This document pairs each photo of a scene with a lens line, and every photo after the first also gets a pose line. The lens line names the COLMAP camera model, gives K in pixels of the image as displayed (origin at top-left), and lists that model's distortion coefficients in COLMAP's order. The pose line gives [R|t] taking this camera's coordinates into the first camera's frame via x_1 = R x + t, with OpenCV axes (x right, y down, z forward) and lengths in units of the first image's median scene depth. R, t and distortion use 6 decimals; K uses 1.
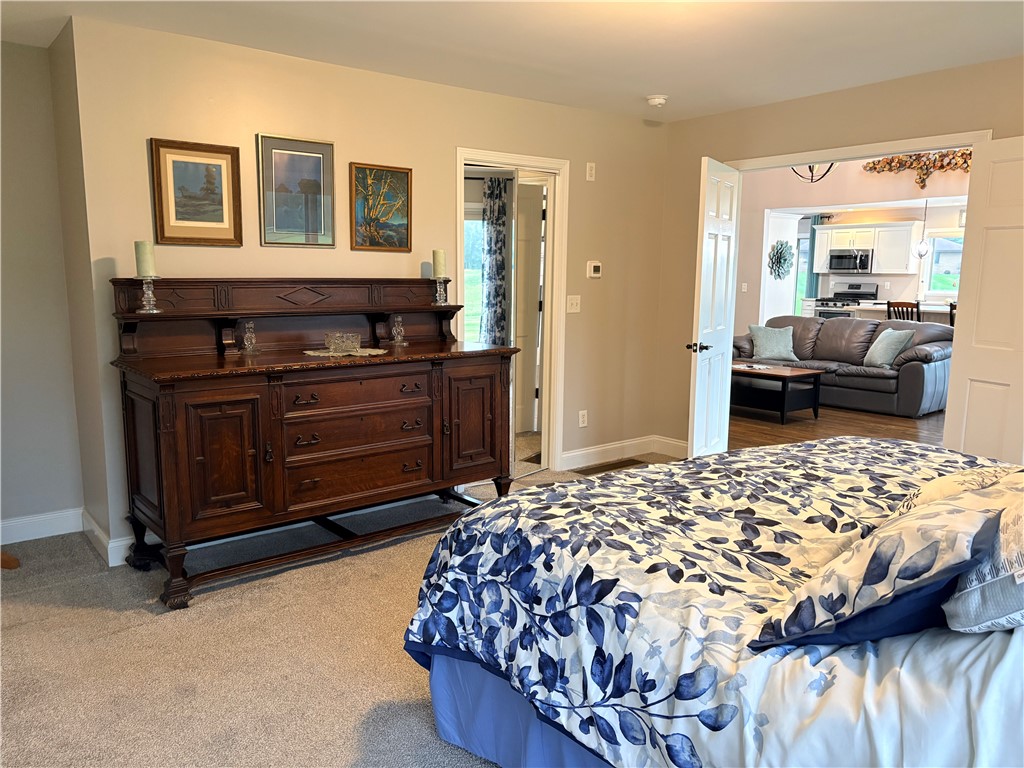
lens RADIAL K [[767.0, 0, 512.4], [0, 767.0, 382.6], [0, 0, 1]] dist [-0.001930, -0.004746]
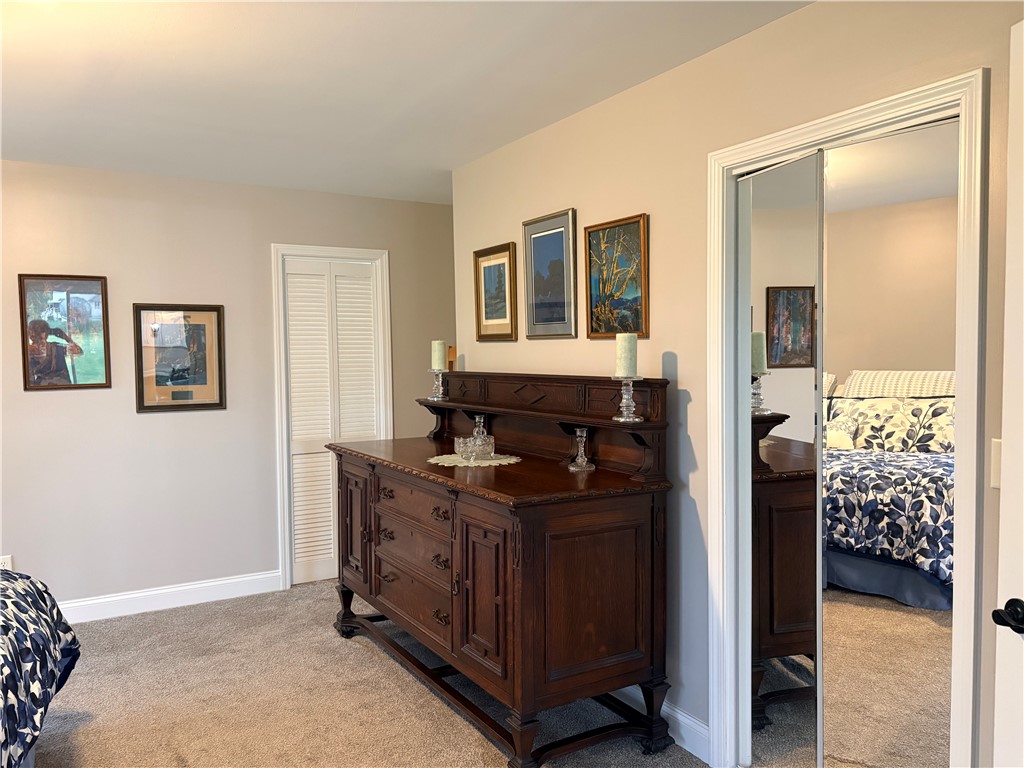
lens RADIAL K [[767.0, 0, 511.7], [0, 767.0, 386.4], [0, 0, 1]] dist [-0.001930, -0.004746]
pose [[-0.126775, 0.034444, -0.991333, 0.564247], [-0.137904, 0.989080, 0.052001, -0.155552], [0.982299, 0.143301, -0.120640, 1.024539]]
